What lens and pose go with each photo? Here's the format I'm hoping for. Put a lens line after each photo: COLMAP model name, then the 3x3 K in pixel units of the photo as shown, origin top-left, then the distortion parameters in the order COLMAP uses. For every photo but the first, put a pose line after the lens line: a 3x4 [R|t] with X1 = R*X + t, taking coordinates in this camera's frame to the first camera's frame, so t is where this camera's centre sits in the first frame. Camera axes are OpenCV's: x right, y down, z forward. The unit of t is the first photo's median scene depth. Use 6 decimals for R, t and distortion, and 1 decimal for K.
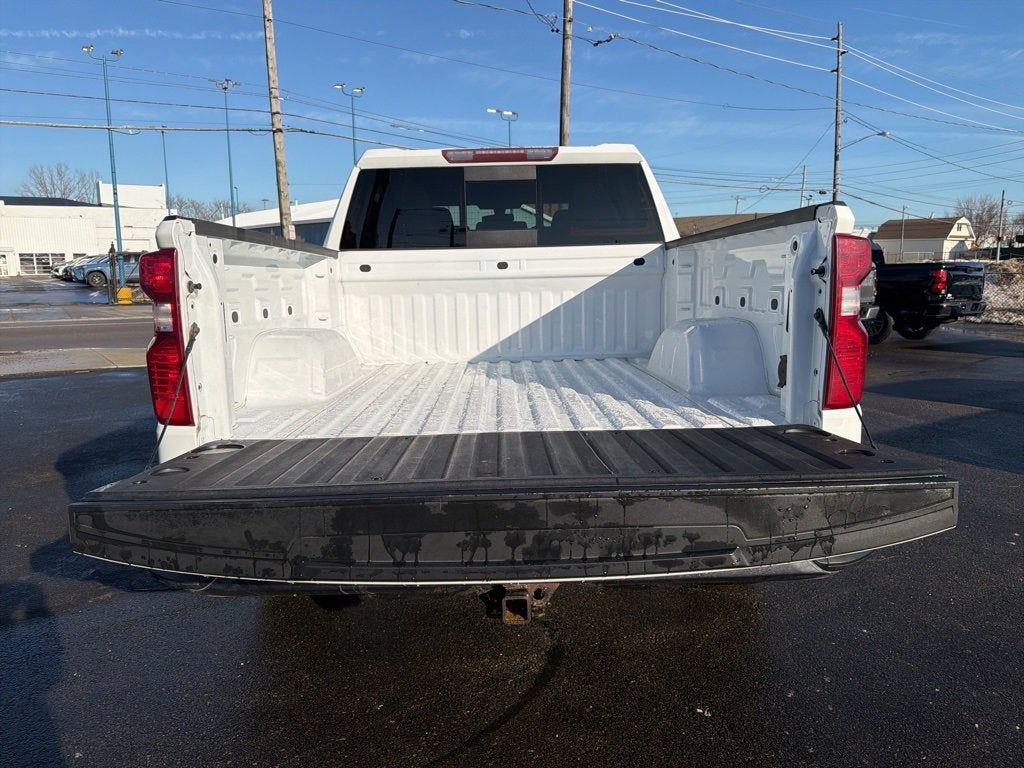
lens RADIAL K [[729.5, 0, 514.9], [0, 729.5, 383.1], [0, 0, 1]] dist [0.012900, -0.032607]
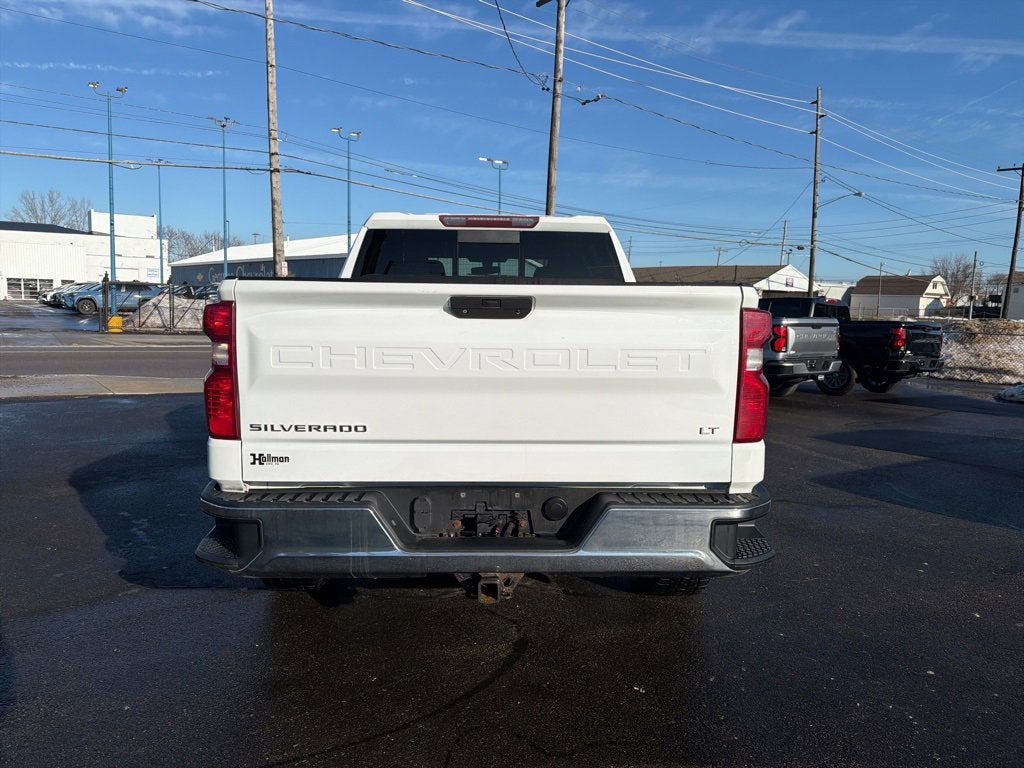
lens RADIAL K [[729.5, 0, 510.7], [0, 729.5, 384.1], [0, 0, 1]] dist [0.012900, -0.032607]
pose [[0.999297, 0.033316, 0.017191, 0.000872], [-0.032334, 0.997988, -0.054538, 0.002516], [-0.018974, 0.053944, 0.998364, -0.045427]]
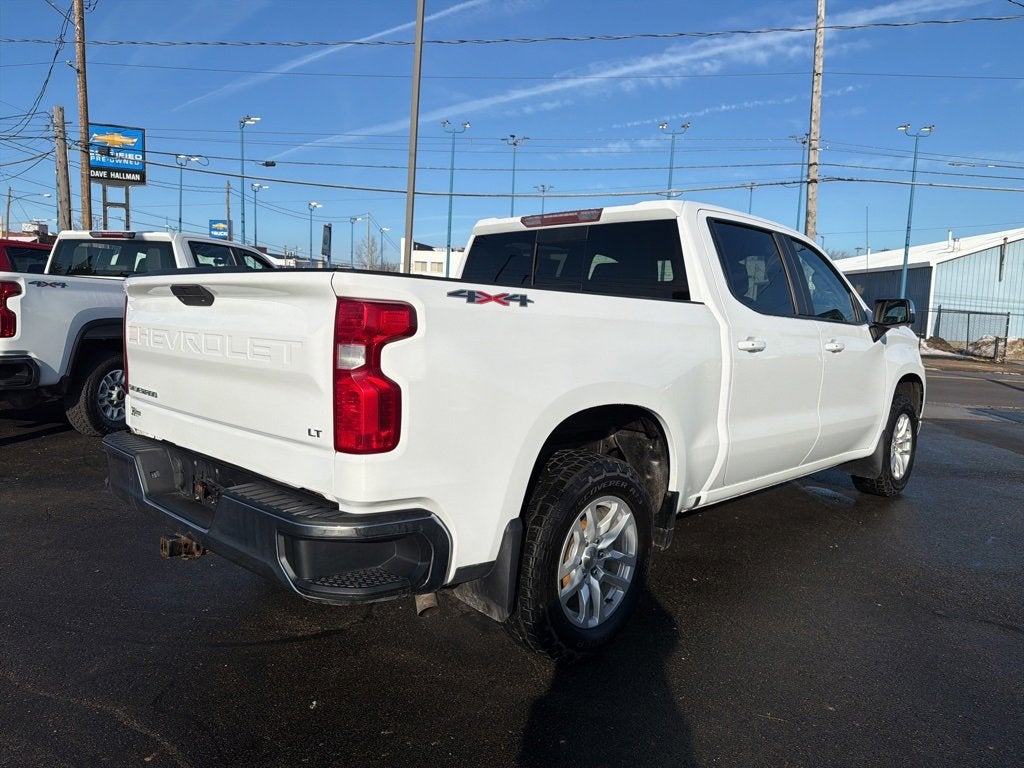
lens RADIAL K [[729.5, 0, 497.8], [0, 729.5, 371.4], [0, 0, 1]] dist [0.012900, -0.032607]
pose [[0.701469, 0.096217, -0.706175, 0.221985], [-0.152318, 0.988191, -0.016661, -0.016625], [0.696233, 0.119250, 0.707841, 0.059375]]
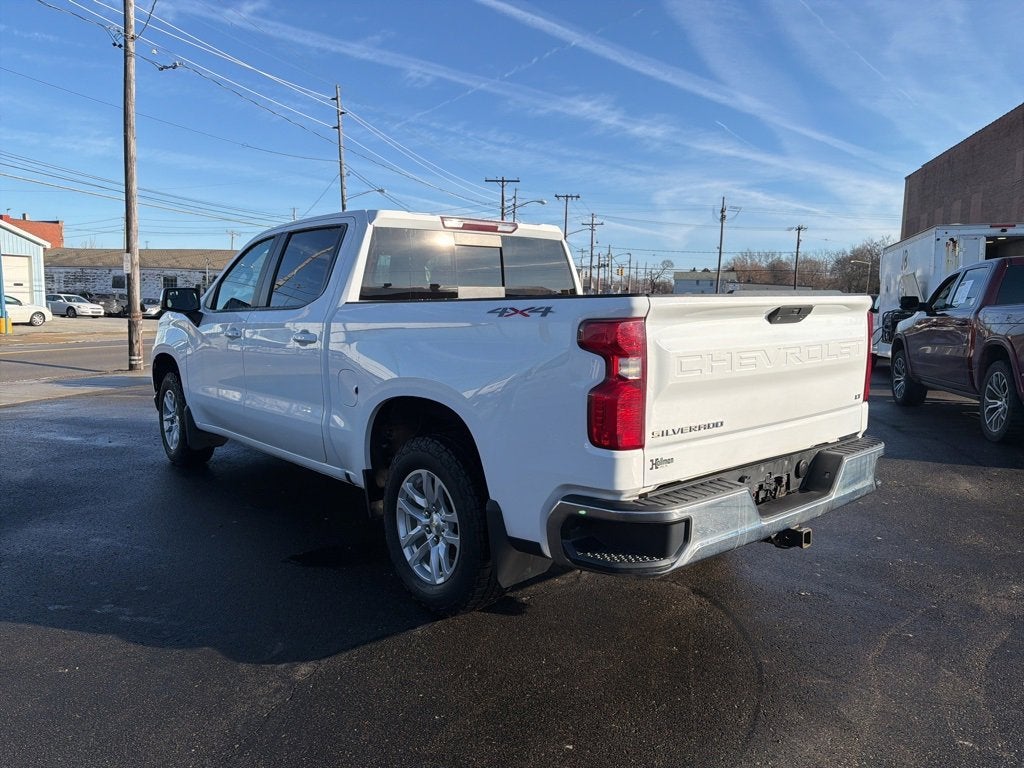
lens RADIAL K [[729.5, 0, 513.4], [0, 729.5, 373.9], [0, 0, 1]] dist [0.012900, -0.032607]
pose [[0.772722, -0.038410, 0.633581, -0.234723], [0.075669, 0.996624, -0.031868, -0.008354], [-0.630218, 0.072568, 0.773020, 0.017934]]
